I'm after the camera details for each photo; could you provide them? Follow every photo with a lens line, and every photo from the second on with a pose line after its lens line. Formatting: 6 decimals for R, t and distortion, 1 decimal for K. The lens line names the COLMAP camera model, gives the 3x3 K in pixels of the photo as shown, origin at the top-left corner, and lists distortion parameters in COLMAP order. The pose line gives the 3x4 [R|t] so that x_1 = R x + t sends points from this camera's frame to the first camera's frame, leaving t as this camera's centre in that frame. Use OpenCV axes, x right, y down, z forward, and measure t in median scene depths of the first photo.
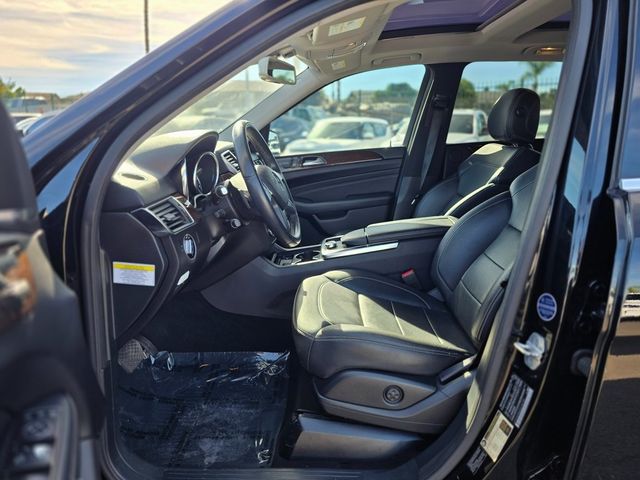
lens RADIAL K [[431.1, 0, 317.9], [0, 431.1, 233.4], [0, 0, 1]] dist [-0.002518, -0.002295]
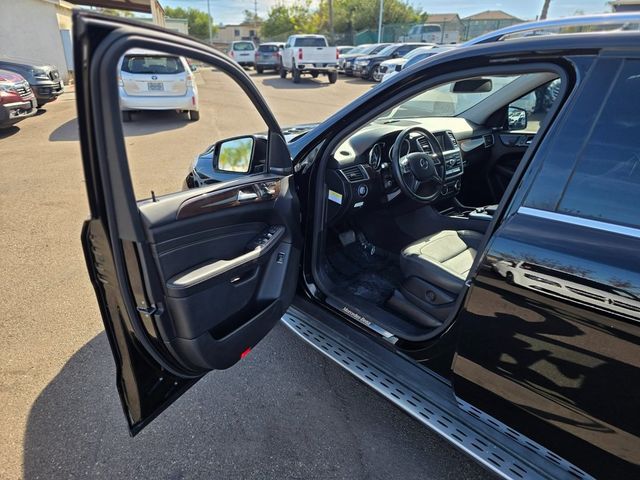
lens RADIAL K [[431.1, 0, 320.2], [0, 431.1, 242.0], [0, 0, 1]] dist [-0.002518, -0.002295]
pose [[0.696830, 0.292897, -0.654705, 0.979903], [-0.172394, 0.954454, 0.243510, -0.199074], [0.696210, -0.056818, 0.715586, -0.637648]]
